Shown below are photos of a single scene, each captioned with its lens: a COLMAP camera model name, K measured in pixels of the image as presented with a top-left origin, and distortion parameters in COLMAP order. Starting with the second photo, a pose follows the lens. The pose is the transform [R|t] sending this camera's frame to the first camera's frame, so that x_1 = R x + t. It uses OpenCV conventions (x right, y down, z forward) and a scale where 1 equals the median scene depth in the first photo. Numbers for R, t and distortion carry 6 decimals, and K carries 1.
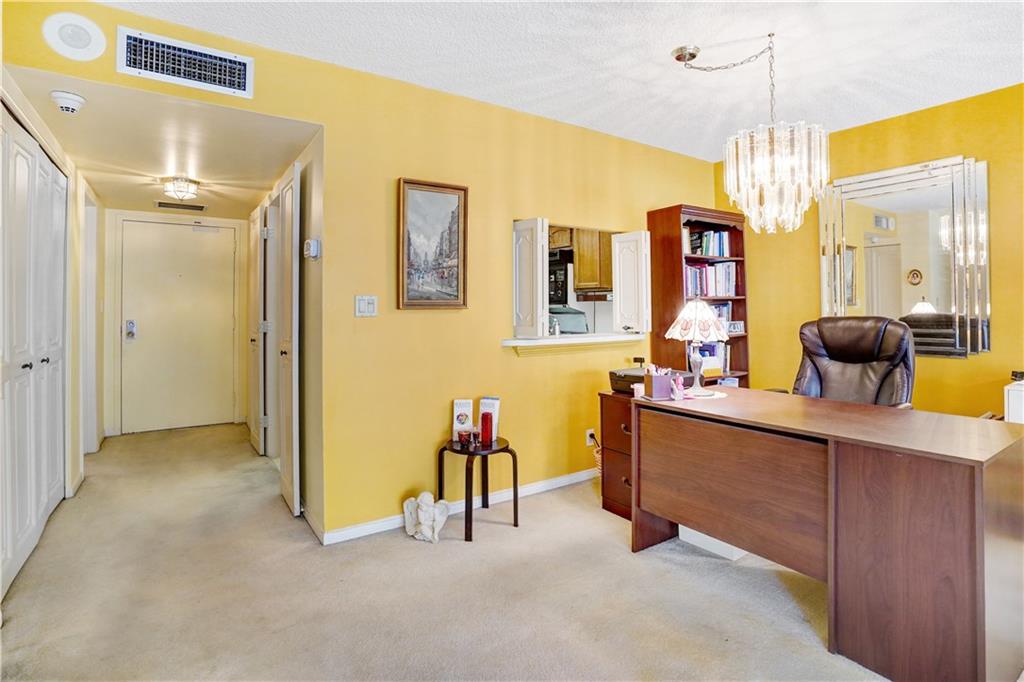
lens RADIAL K [[488.4, 0, 511.6], [0, 488.4, 283.9], [0, 0, 1]] dist [-0.031573, 0.000654]
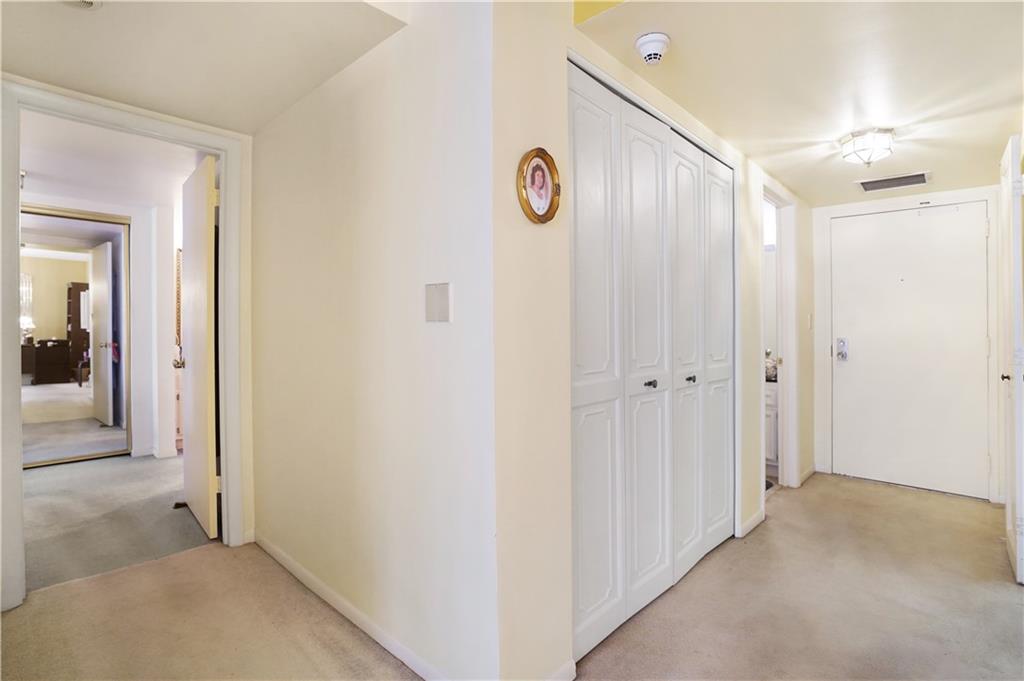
lens RADIAL K [[496.0, 0, 511.1], [0, 496.0, 326.1], [0, 0, 1]] dist [-0.042887, 0.000382]
pose [[0.204960, -0.005377, -0.978755, -0.164246], [0.046001, 0.998933, 0.004146, 0.044710], [0.977689, -0.045874, 0.204989, 0.484491]]
